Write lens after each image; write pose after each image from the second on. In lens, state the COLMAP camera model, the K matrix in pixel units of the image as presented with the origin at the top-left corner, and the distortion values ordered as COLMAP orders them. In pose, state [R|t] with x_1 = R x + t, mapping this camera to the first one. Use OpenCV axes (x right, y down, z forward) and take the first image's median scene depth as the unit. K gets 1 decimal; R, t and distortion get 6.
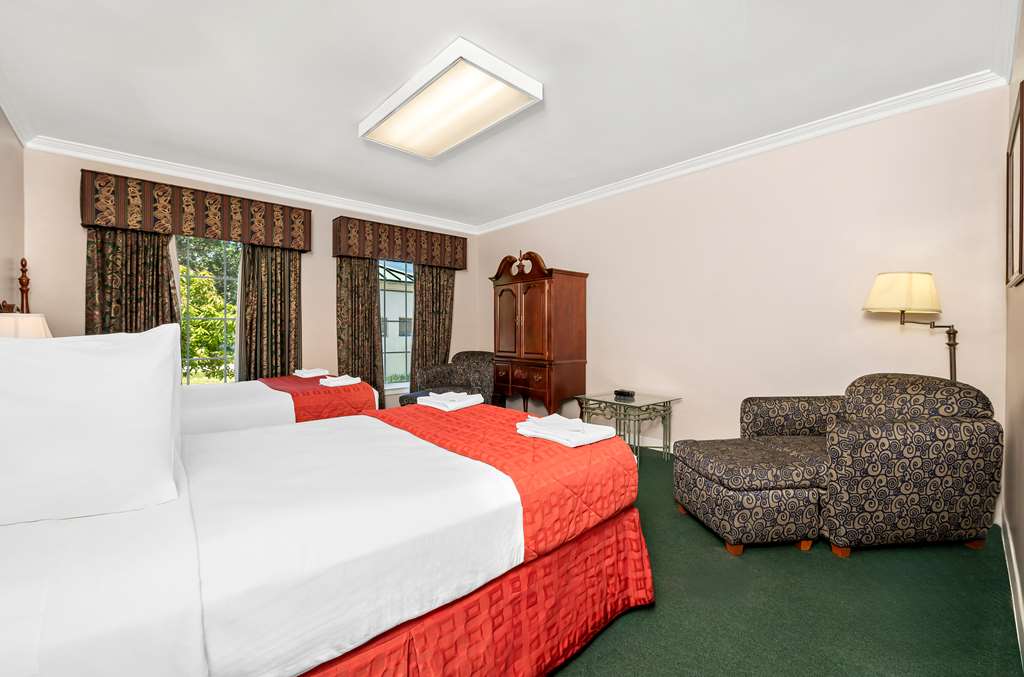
lens RADIAL K [[425.5, 0, 512.0], [0, 425.5, 338.5], [0, 0, 1]] dist [-0.001703, -0.000281]
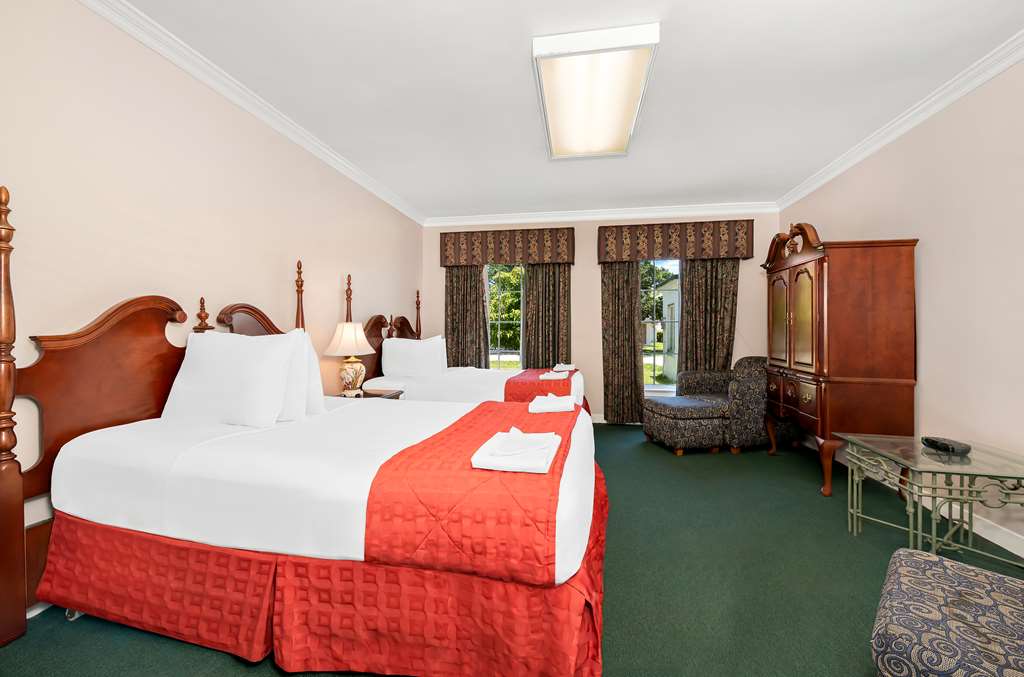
lens RADIAL K [[395.3, 0, 512.0], [0, 395.3, 338.5], [0, 0, 1]] dist [0.001014, 0.000115]
pose [[0.607452, 0.012489, -0.794258, 0.270655], [-0.019411, 0.999811, 0.000876, 0.004146], [0.794119, 0.014885, 0.607580, 0.203082]]
